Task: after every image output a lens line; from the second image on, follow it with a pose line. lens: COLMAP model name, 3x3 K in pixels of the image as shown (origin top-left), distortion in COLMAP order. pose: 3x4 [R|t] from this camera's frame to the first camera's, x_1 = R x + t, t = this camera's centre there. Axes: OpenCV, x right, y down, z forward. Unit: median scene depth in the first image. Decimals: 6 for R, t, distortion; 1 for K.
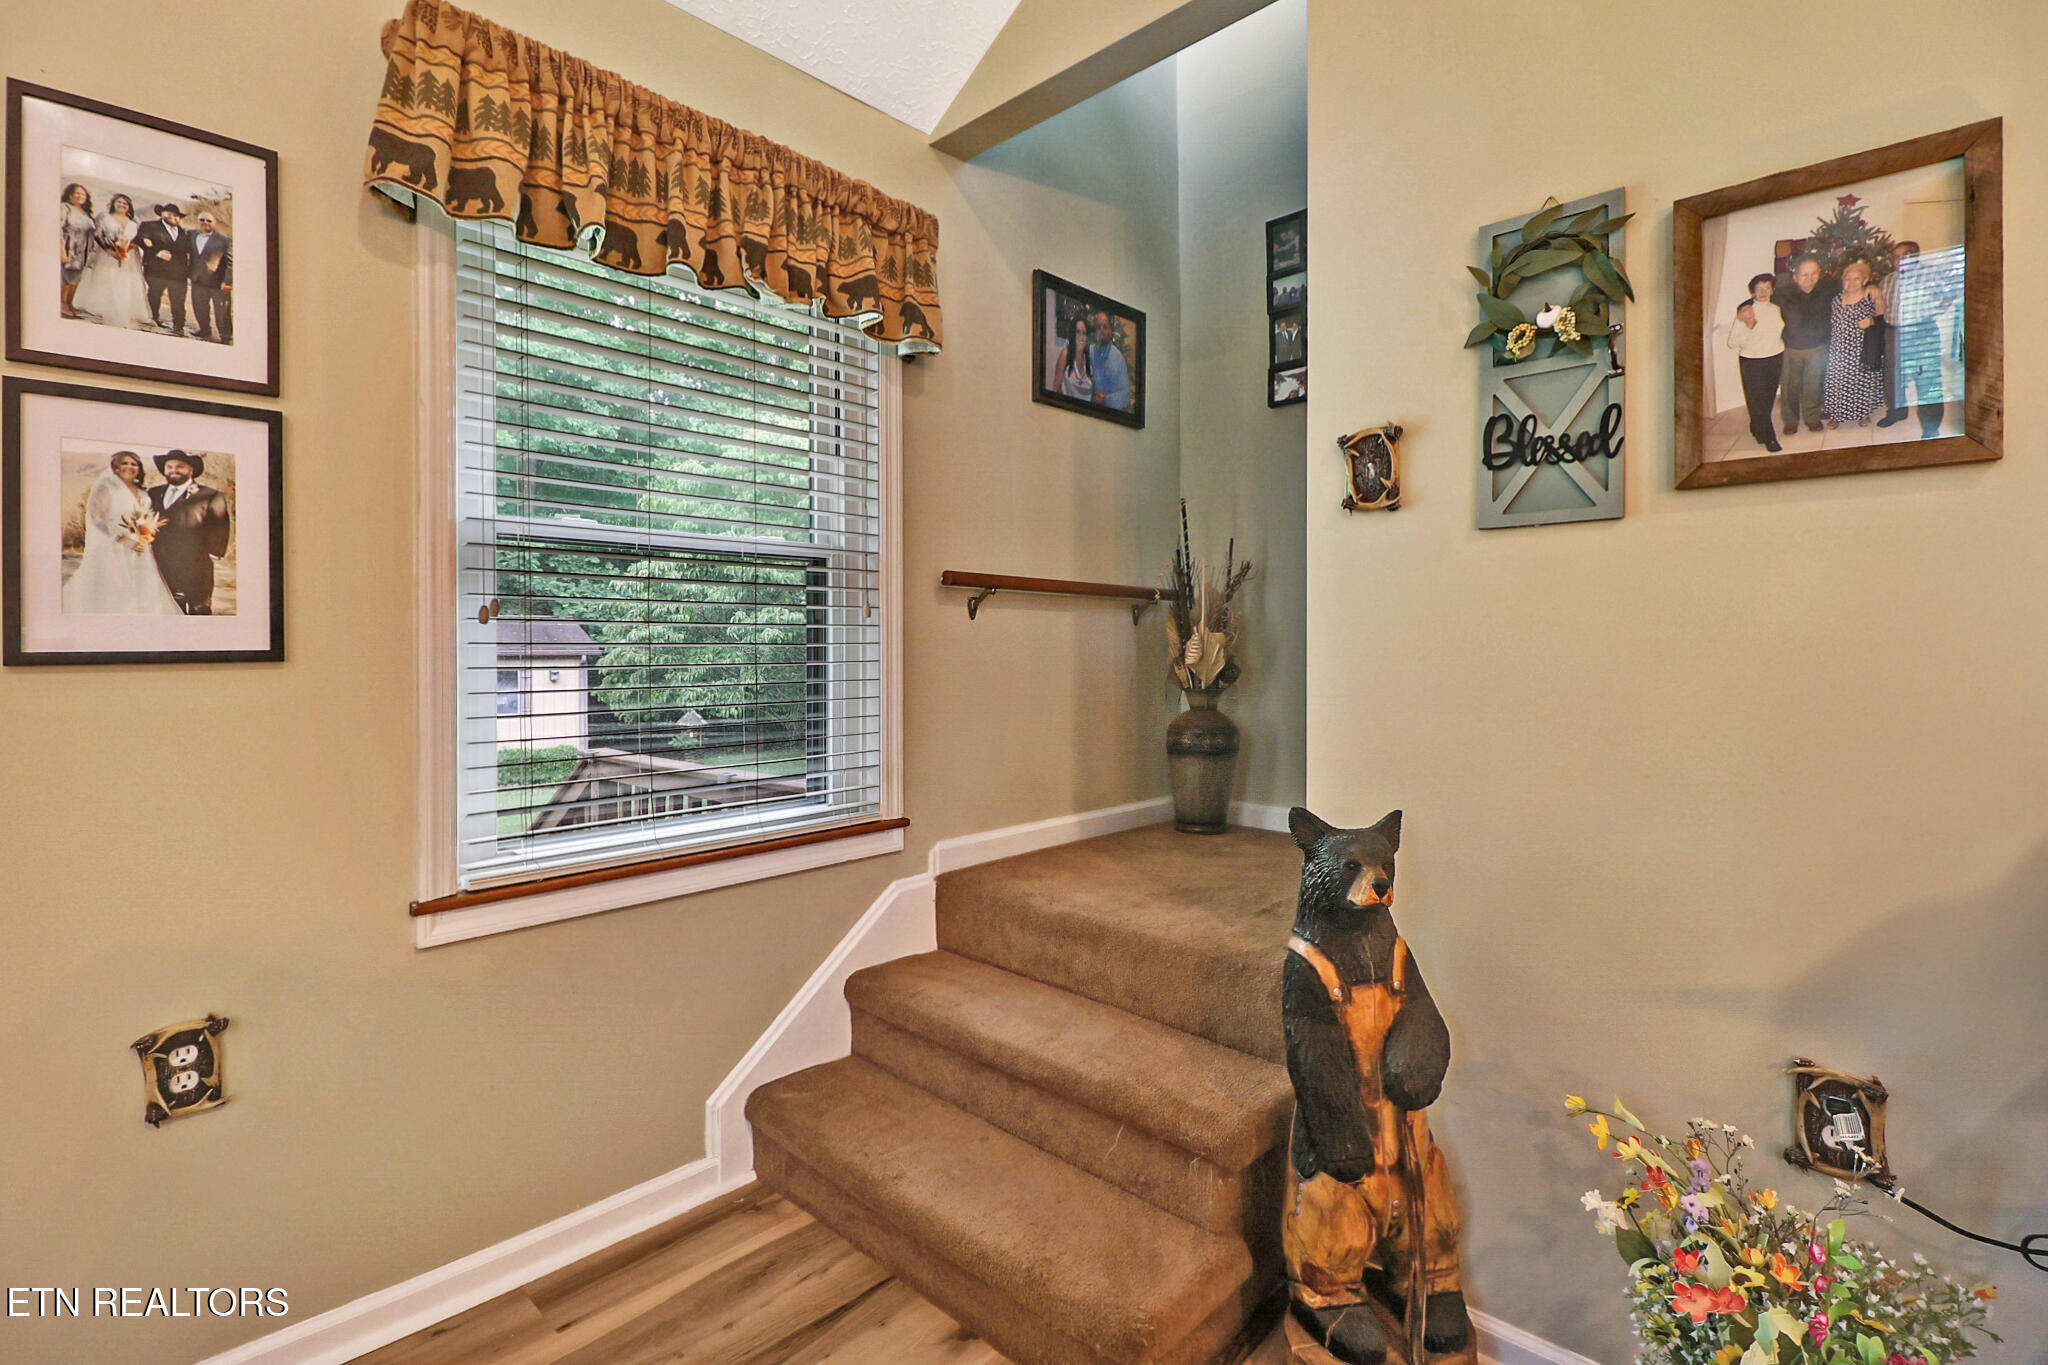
lens RADIAL K [[939.2, 0, 1011.3], [0, 939.2, 672.0], [0, 0, 1]] dist [-0.018382, -0.003453]
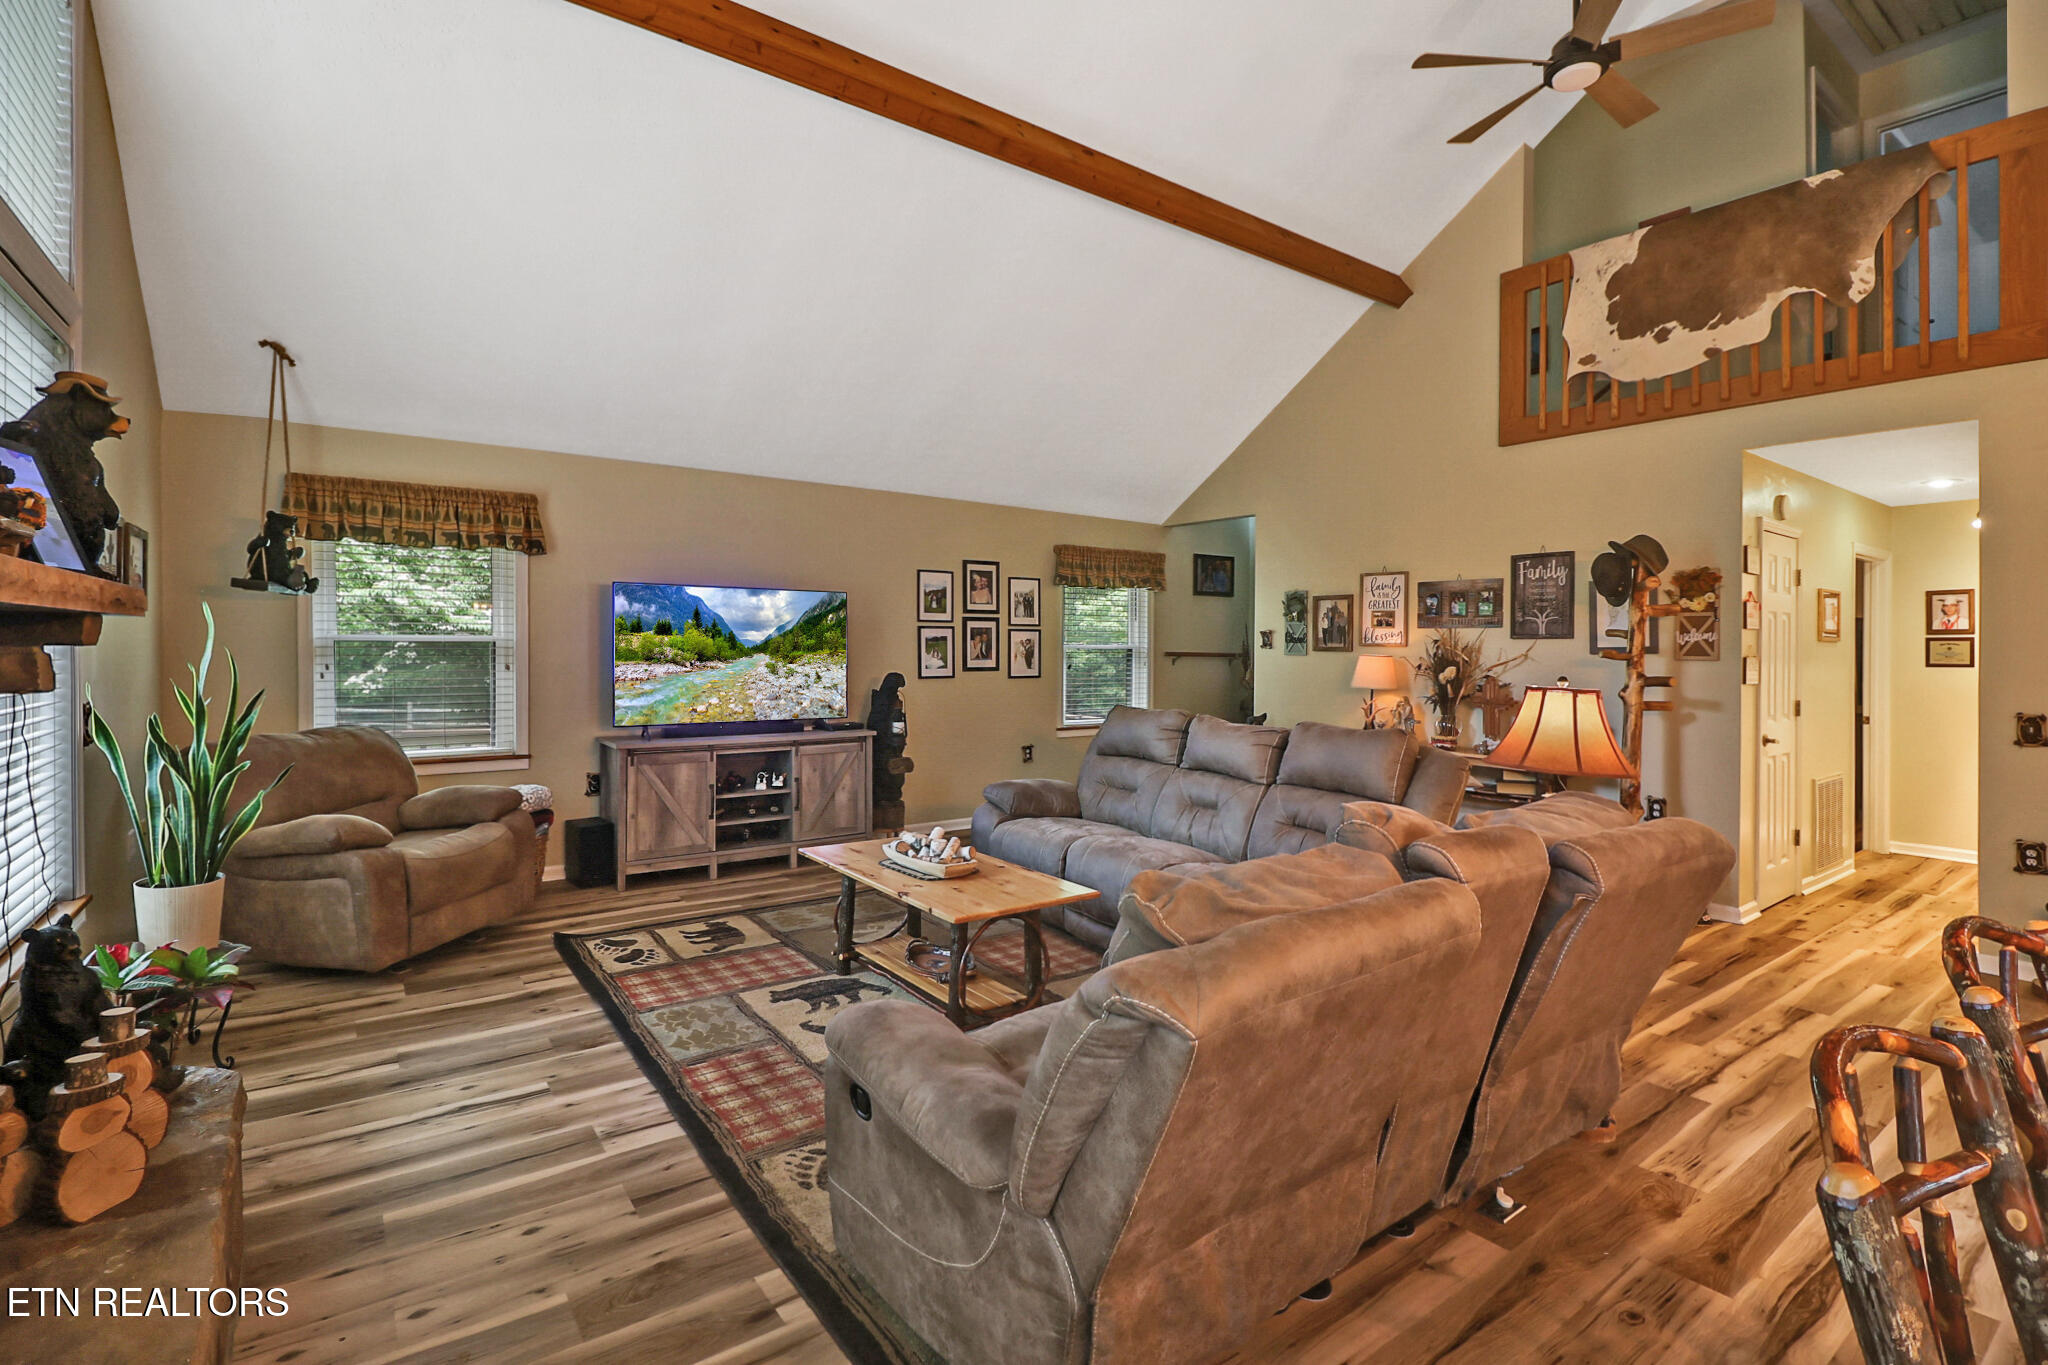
lens RADIAL K [[939.2, 0, 1002.9], [0, 939.2, 646.7], [0, 0, 1]] dist [-0.018382, -0.003453]
pose [[0.980567, 0.013137, -0.195743, 0.028861], [-0.017694, 0.999611, -0.021550, -0.068768], [0.195384, 0.024595, 0.980418, -4.183908]]
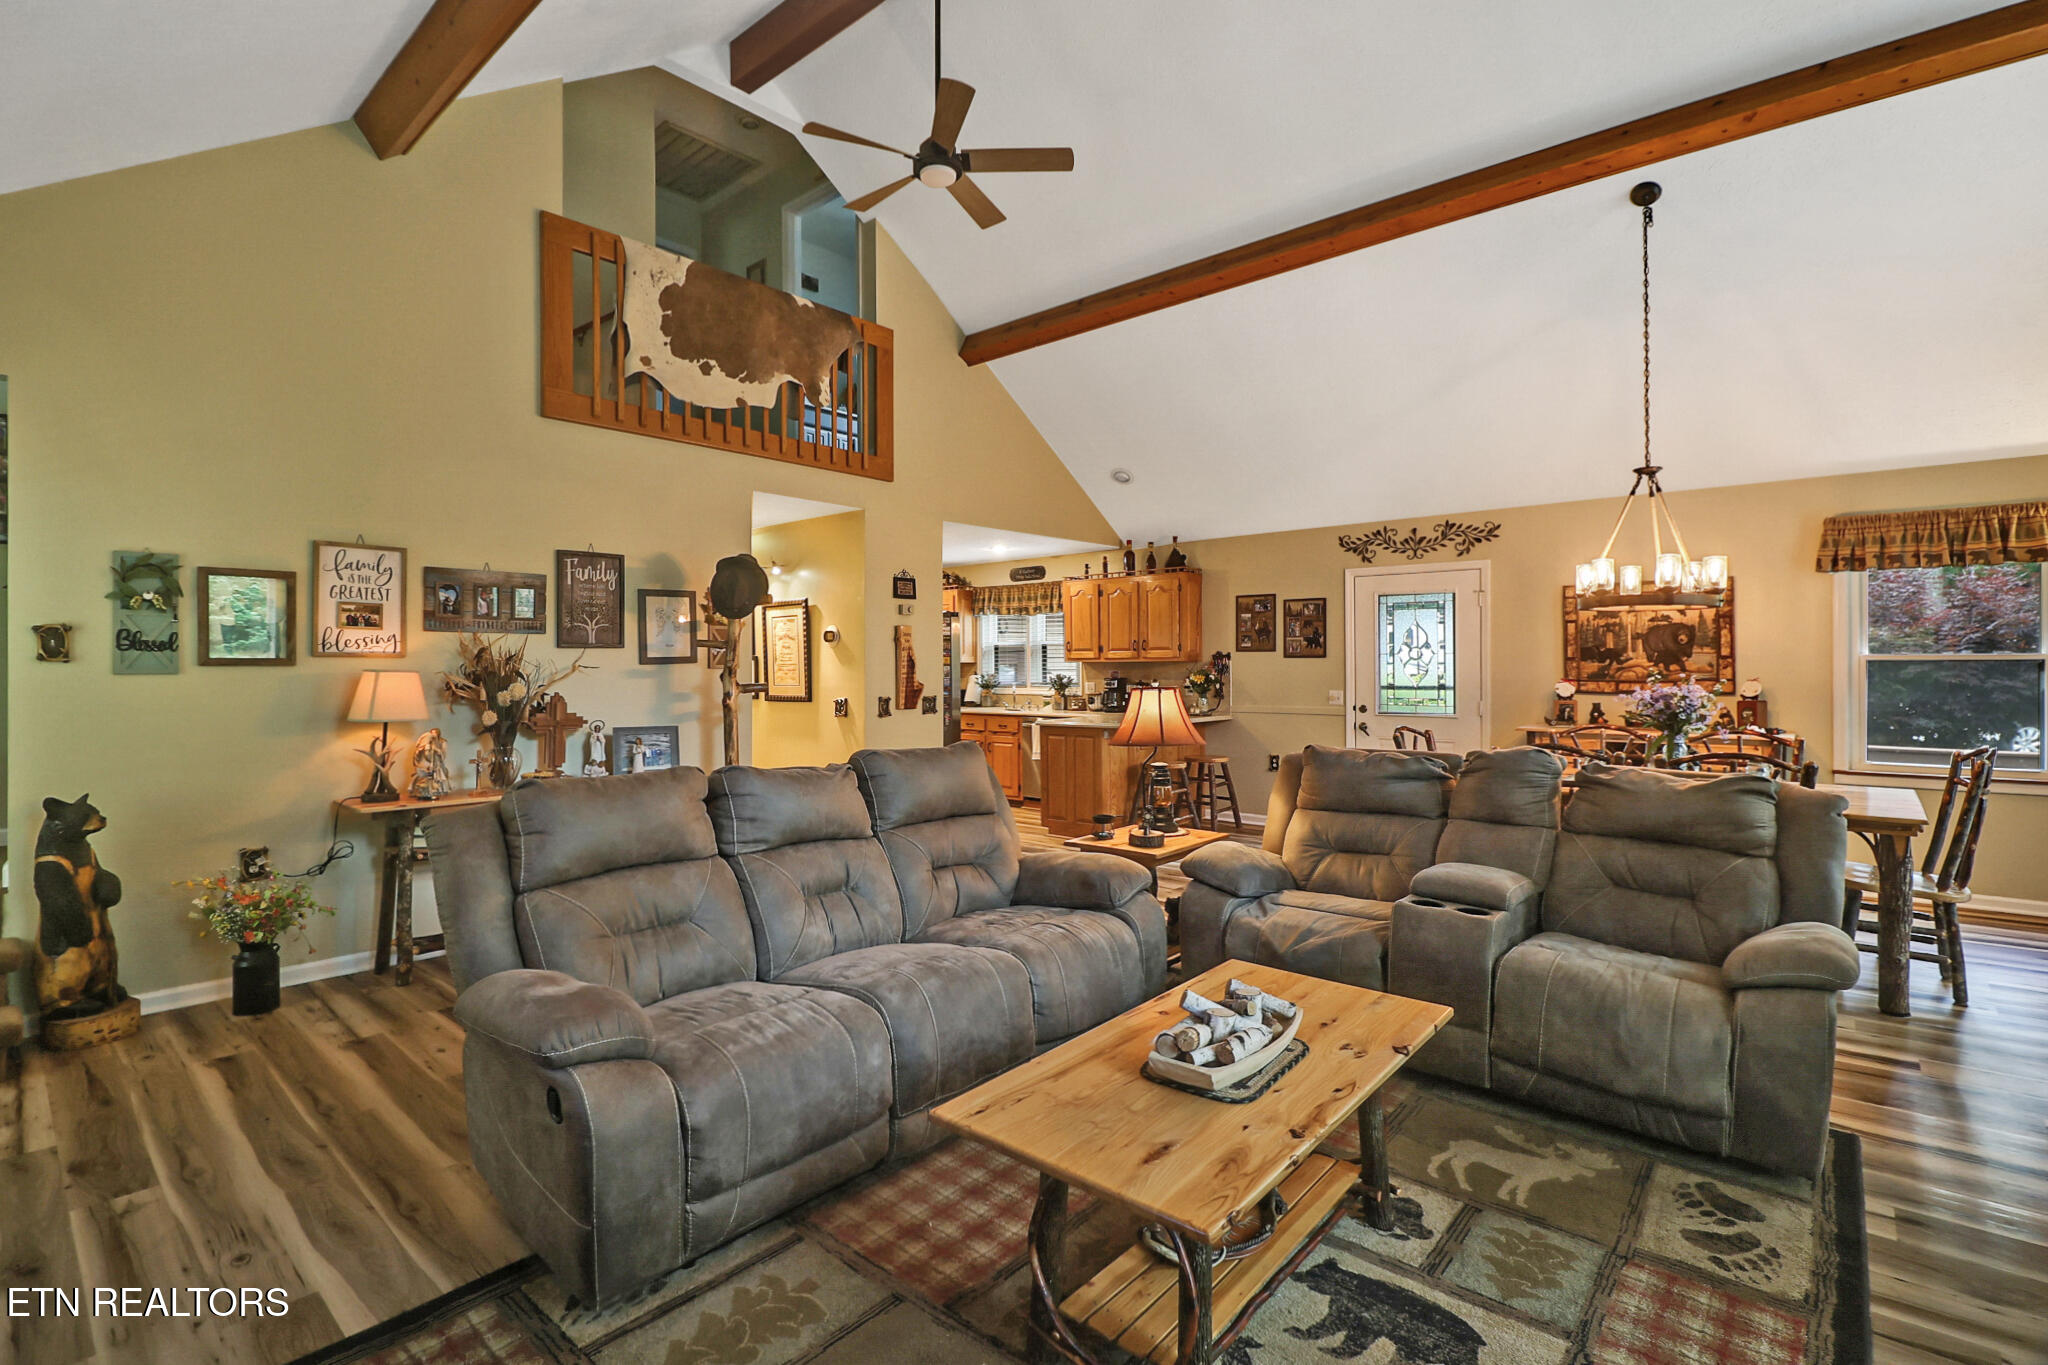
lens RADIAL K [[939.2, 0, 1002.5], [0, 939.2, 646.5], [0, 0, 1]] dist [-0.018382, -0.003453]
pose [[-0.035526, 0.016345, 0.999235, -2.100010], [0.021006, 0.999658, -0.015605, -0.144535], [-0.999148, 0.020435, -0.035857, -1.310276]]
